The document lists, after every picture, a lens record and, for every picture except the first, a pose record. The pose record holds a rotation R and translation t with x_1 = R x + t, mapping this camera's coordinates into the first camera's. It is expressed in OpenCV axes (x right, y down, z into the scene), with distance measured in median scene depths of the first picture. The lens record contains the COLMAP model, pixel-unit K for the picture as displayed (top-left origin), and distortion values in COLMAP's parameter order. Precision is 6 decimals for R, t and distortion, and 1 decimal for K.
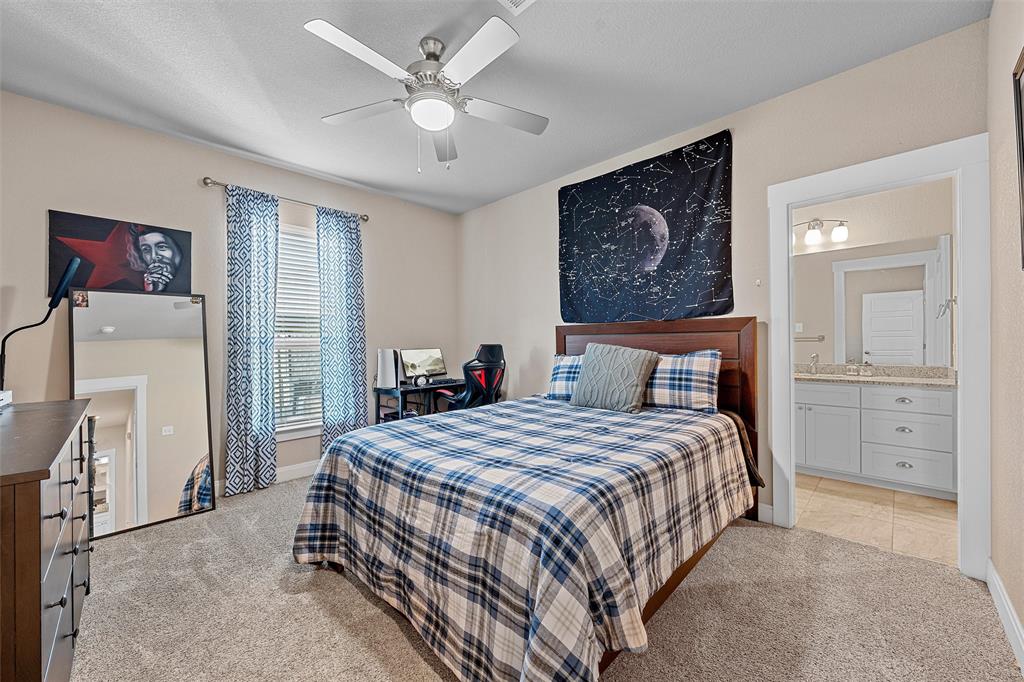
lens RADIAL K [[385.3, 0, 515.2], [0, 385.3, 344.2], [0, 0, 1]] dist [-0.002146, -0.000162]
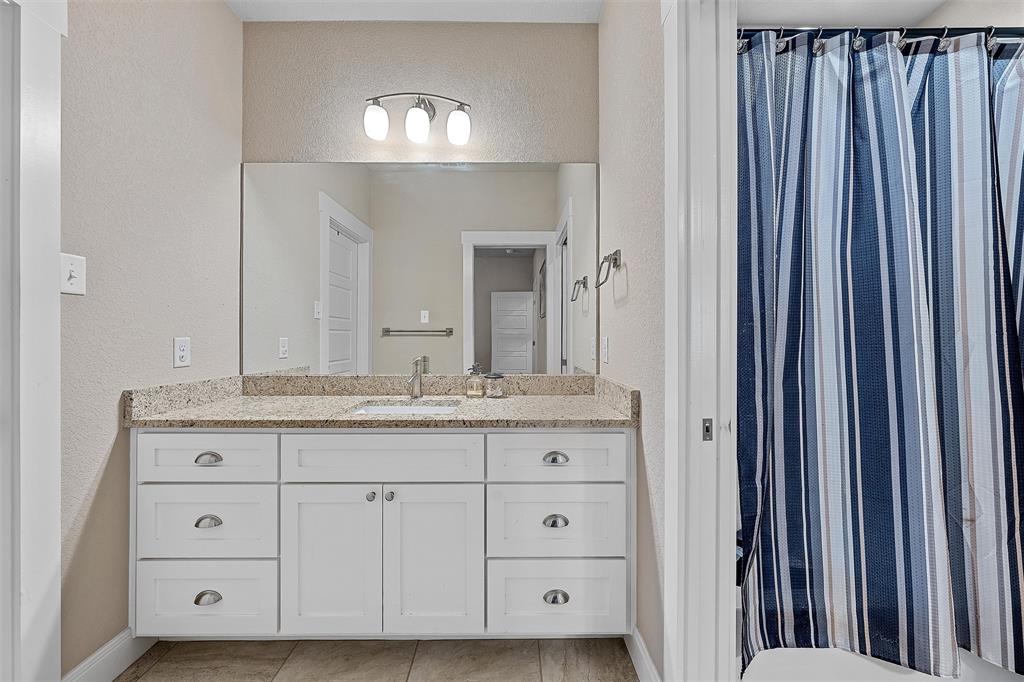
lens RADIAL K [[385.3, 0, 511.5], [0, 385.3, 336.5], [0, 0, 1]] dist [-0.002146, -0.000162]
pose [[0.705731, 0.014251, 0.708336, 0.538560], [-0.004419, 0.999867, -0.015714, 0.006581], [-0.708466, 0.007960, 0.705700, 0.594115]]
